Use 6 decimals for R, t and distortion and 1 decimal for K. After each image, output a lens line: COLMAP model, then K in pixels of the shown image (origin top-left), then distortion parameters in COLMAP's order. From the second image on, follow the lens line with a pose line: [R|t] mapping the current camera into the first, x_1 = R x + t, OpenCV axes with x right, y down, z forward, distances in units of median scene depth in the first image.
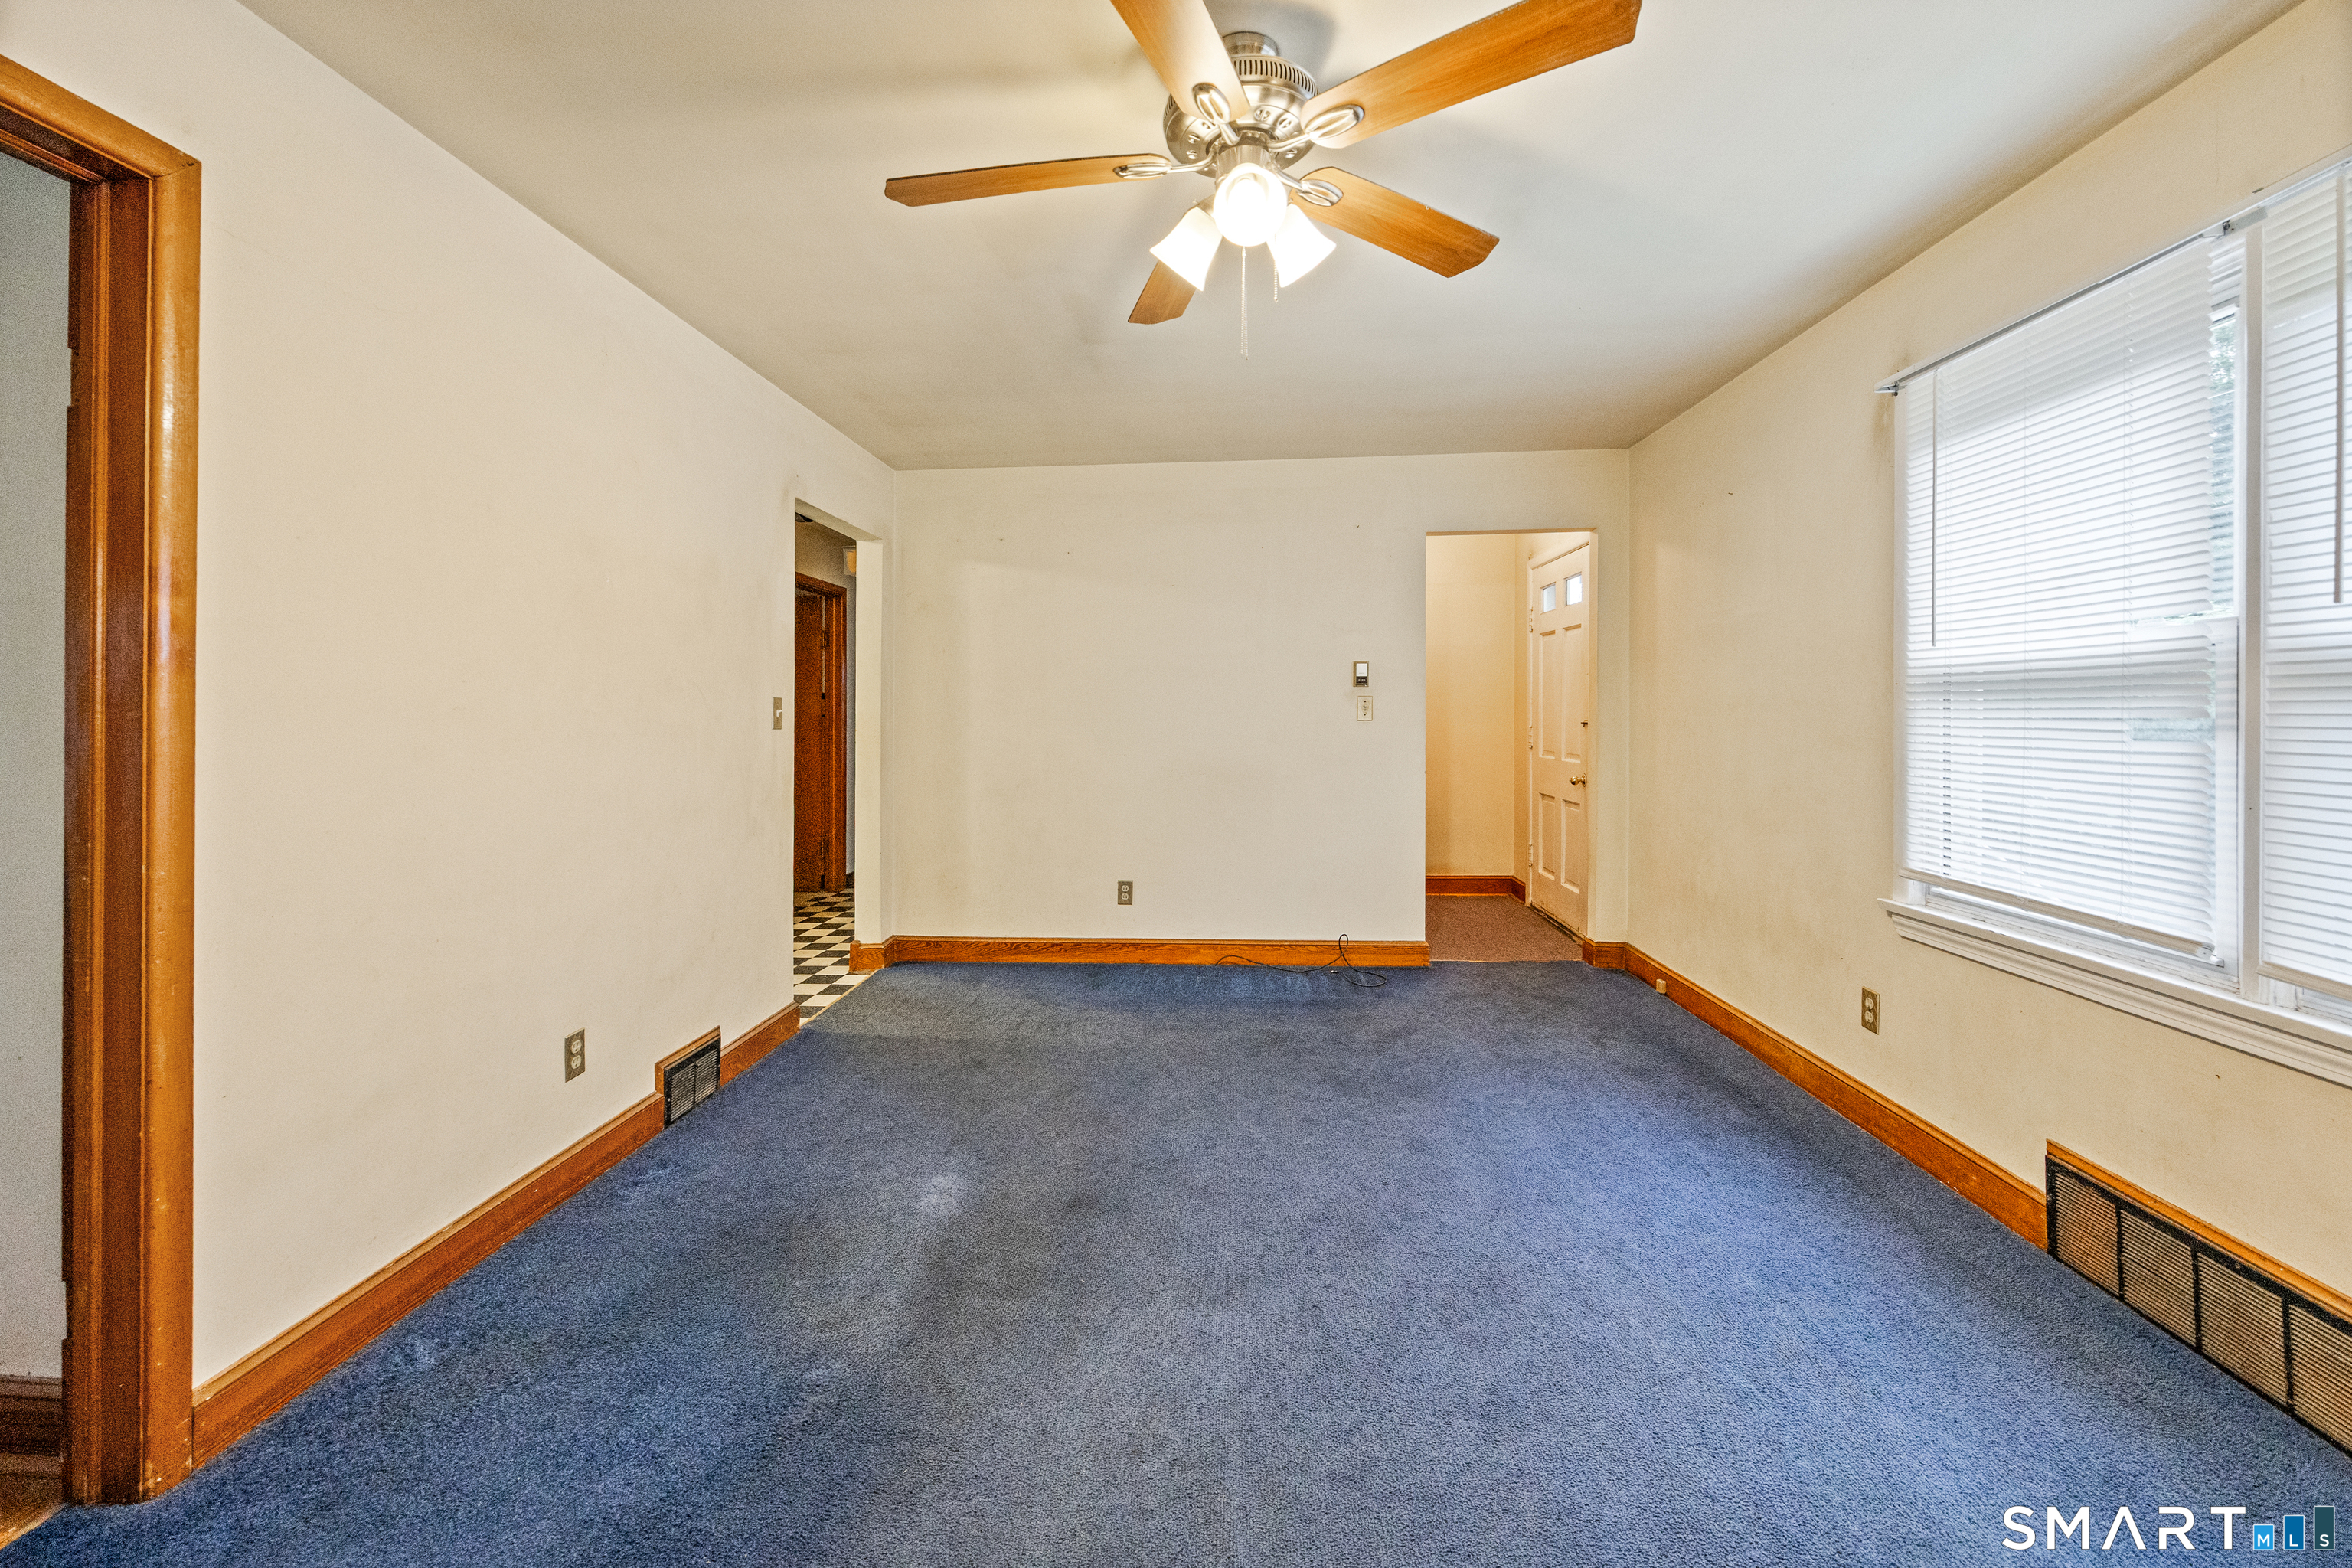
lens RADIAL K [[942.2, 0, 1173.7], [0, 942.2, 709.1], [0, 0, 1]] dist [0.000193, 0.000199]
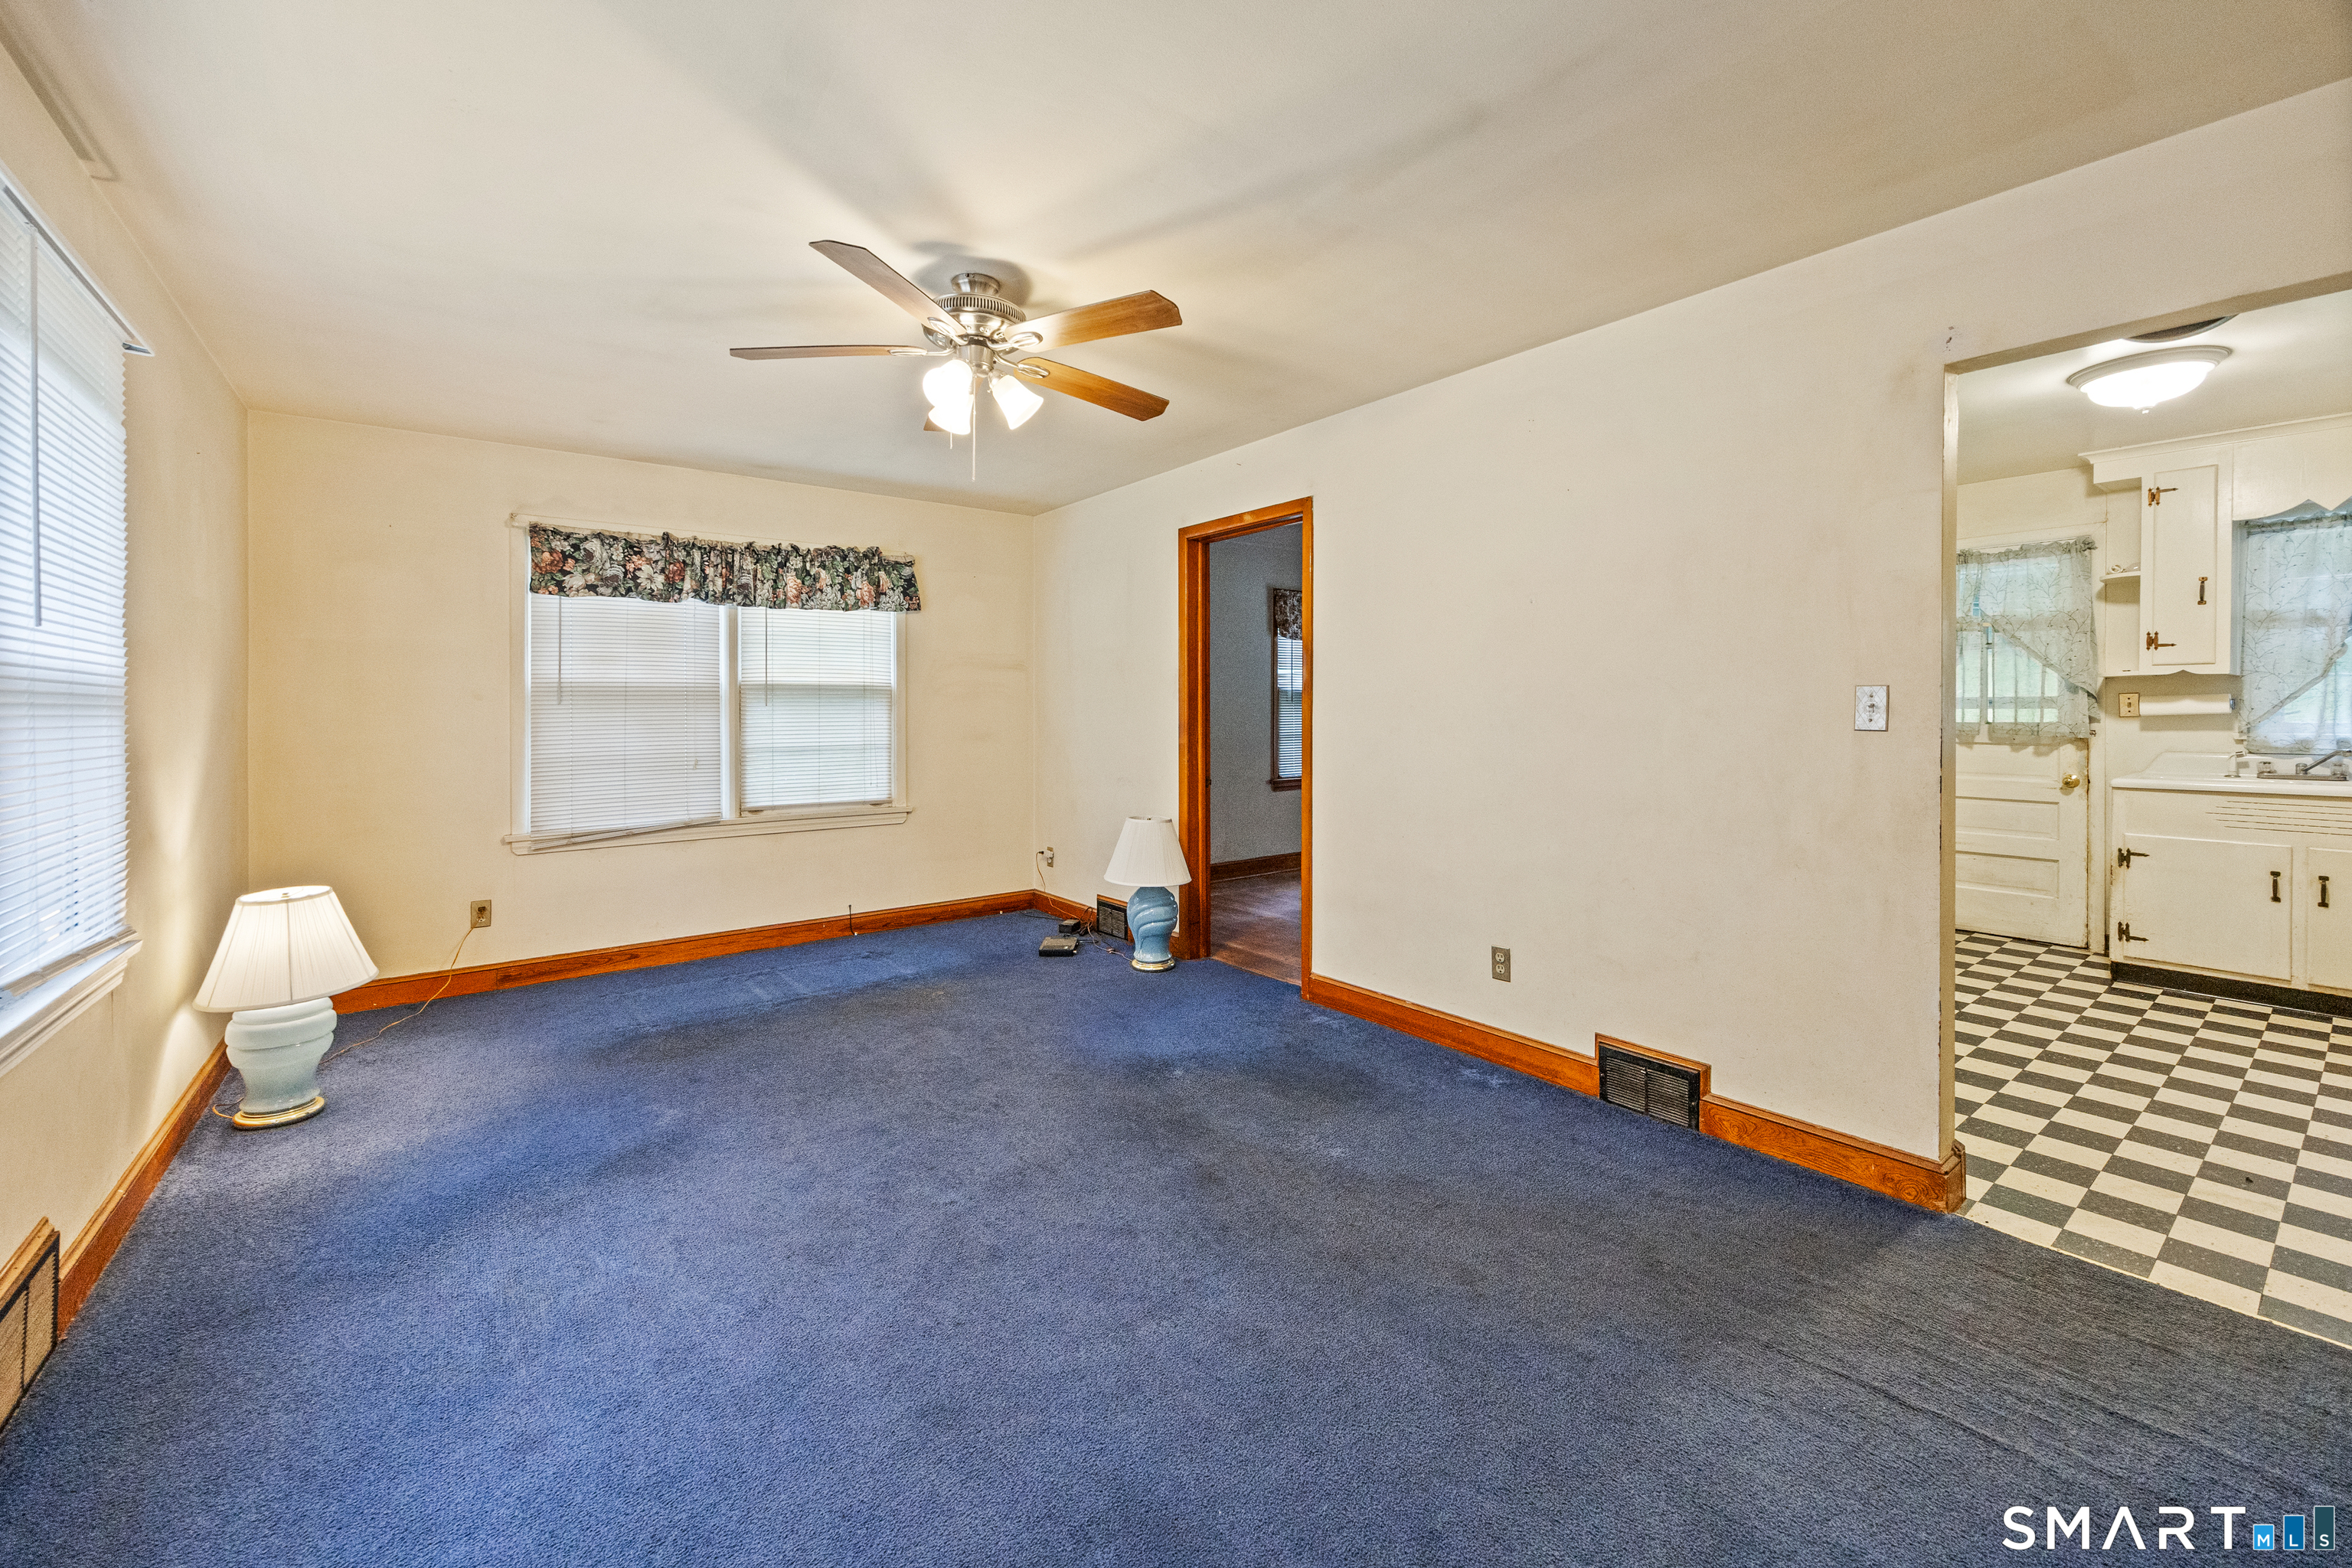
lens RADIAL K [[946.3, 0, 1168.9], [0, 946.3, 721.9], [0, 0, 1]] dist [-0.000031, 0.000009]
pose [[-0.751740, 0.015471, -0.659278, 0.579369], [0.010728, 0.999879, 0.011231, 0.001297], [0.659373, 0.001370, -0.751815, 1.637568]]
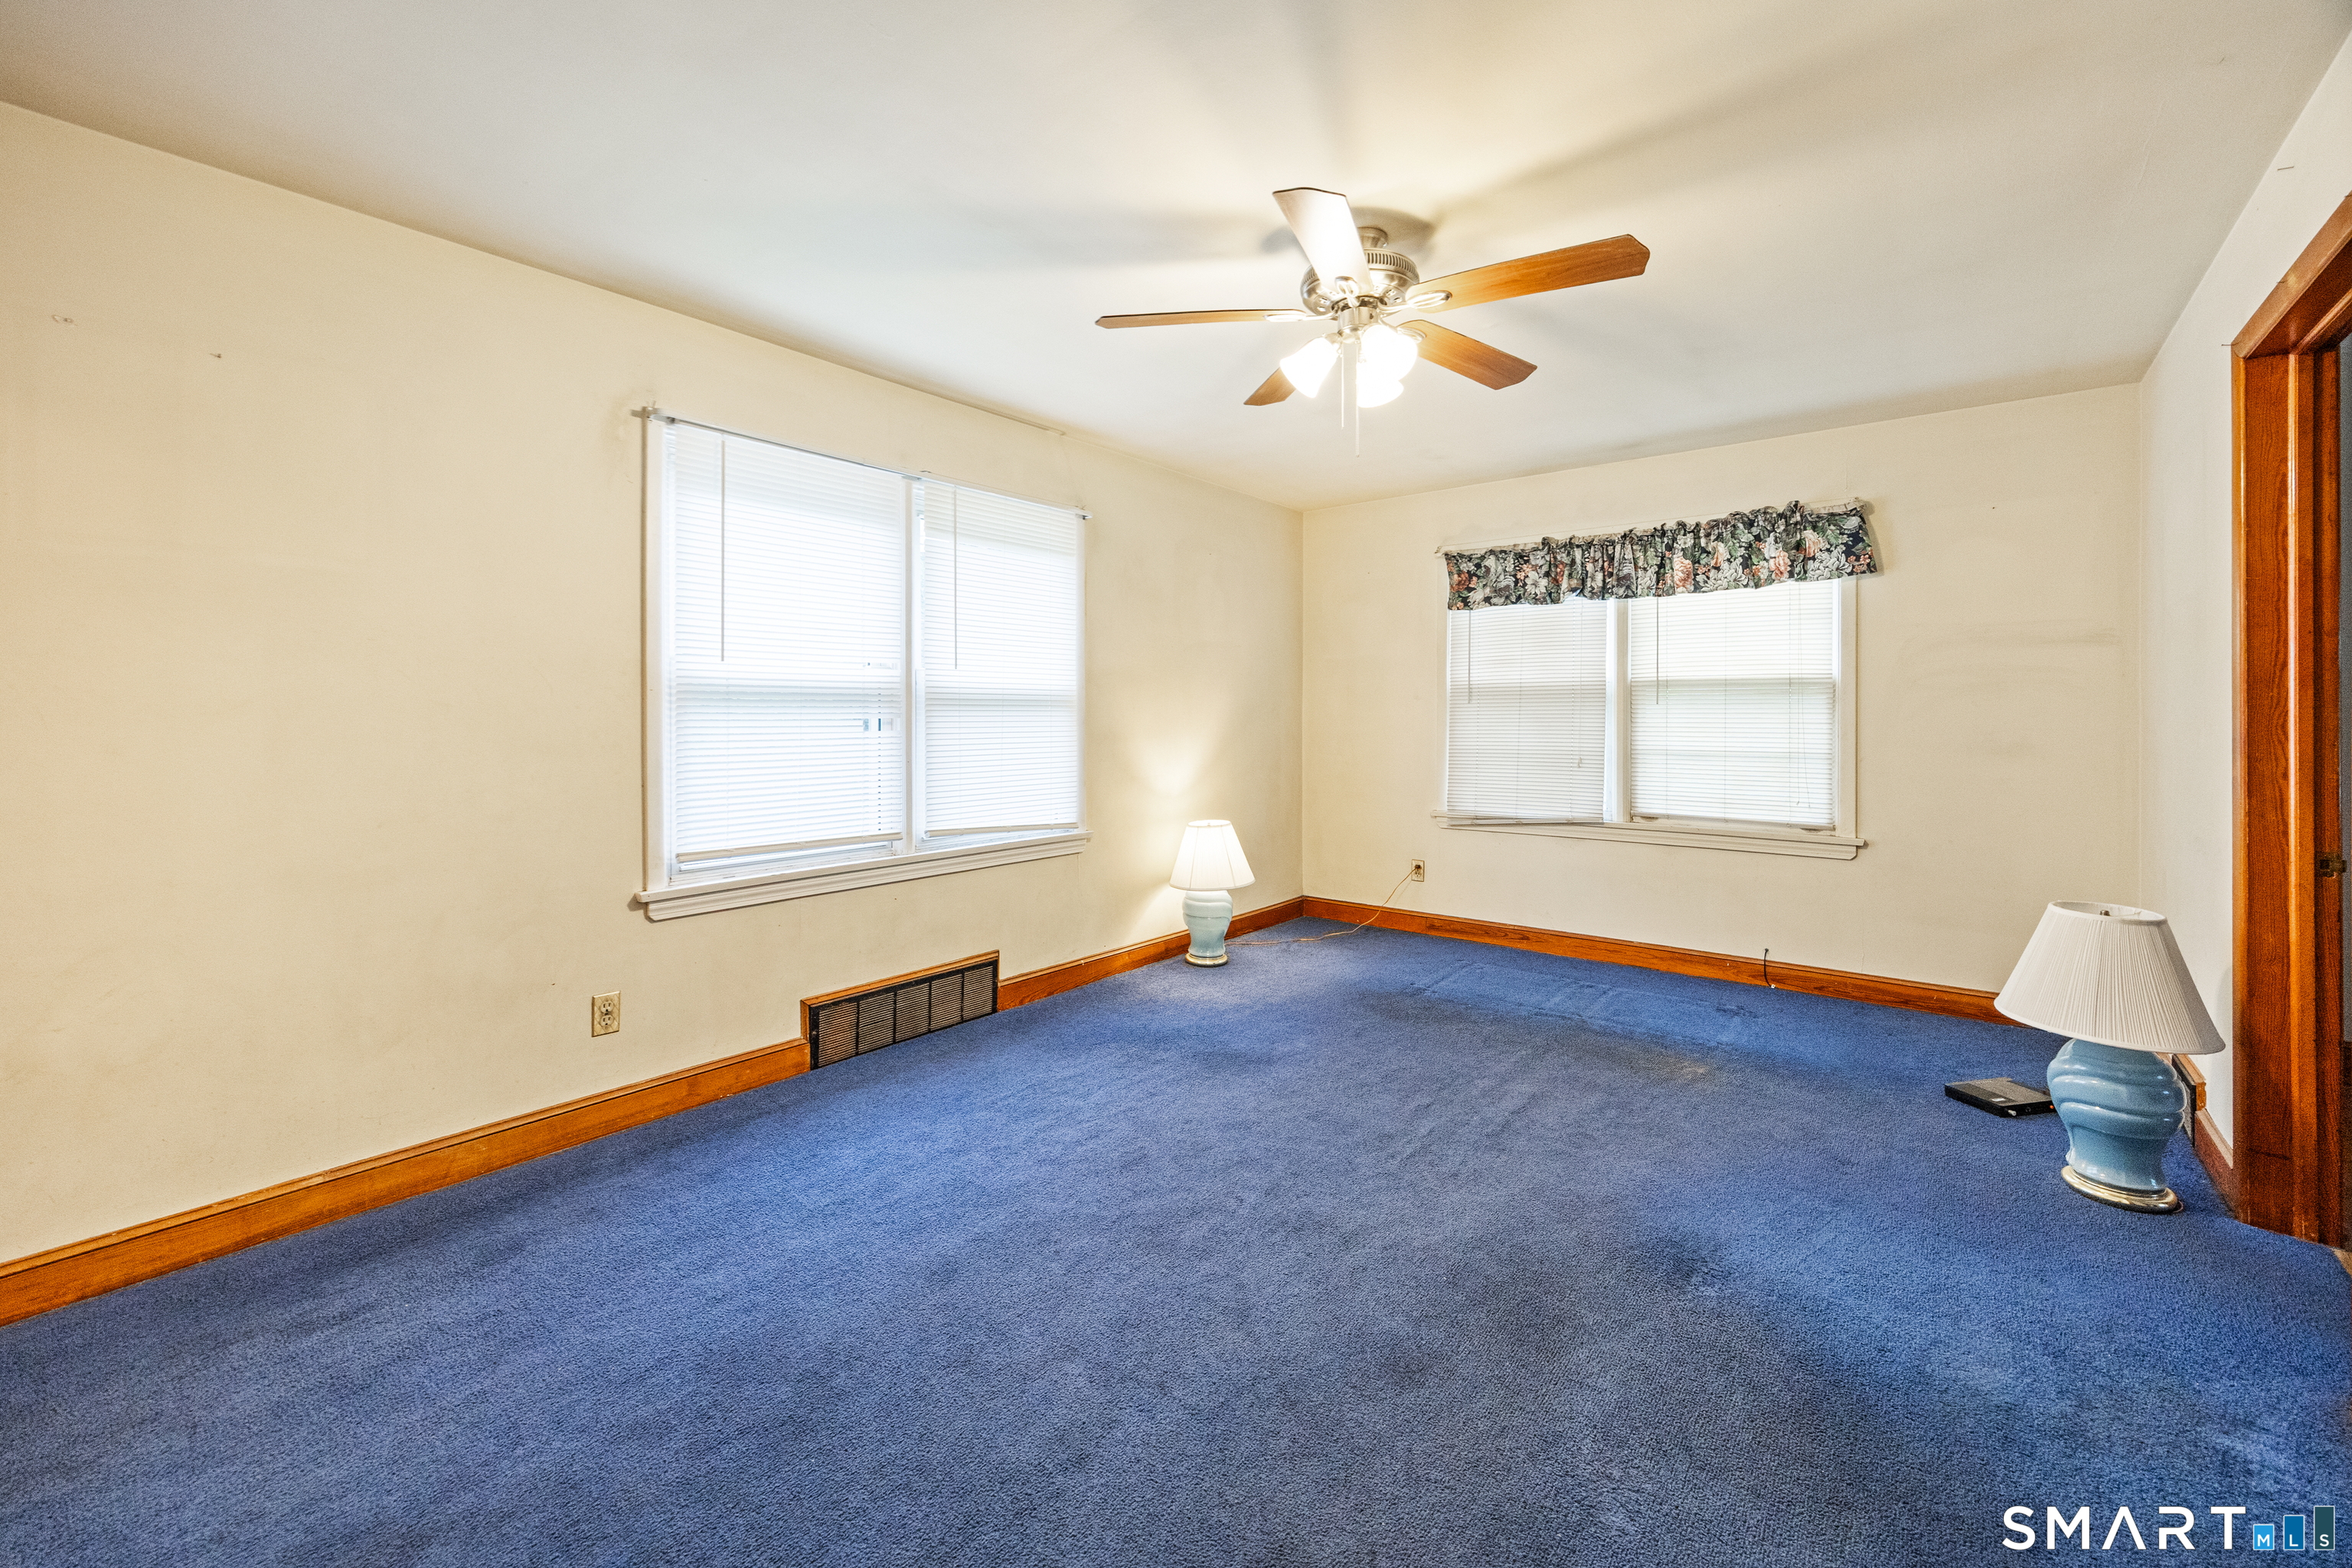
lens RADIAL K [[942.2, 0, 1173.7], [0, 942.2, 709.1], [0, 0, 1]] dist [0.000193, 0.000199]
pose [[-0.814348, 0.004776, 0.580358, -0.366249], [0.000633, 0.999973, -0.007341, 0.003668], [-0.580377, -0.005611, -0.814329, 1.596267]]
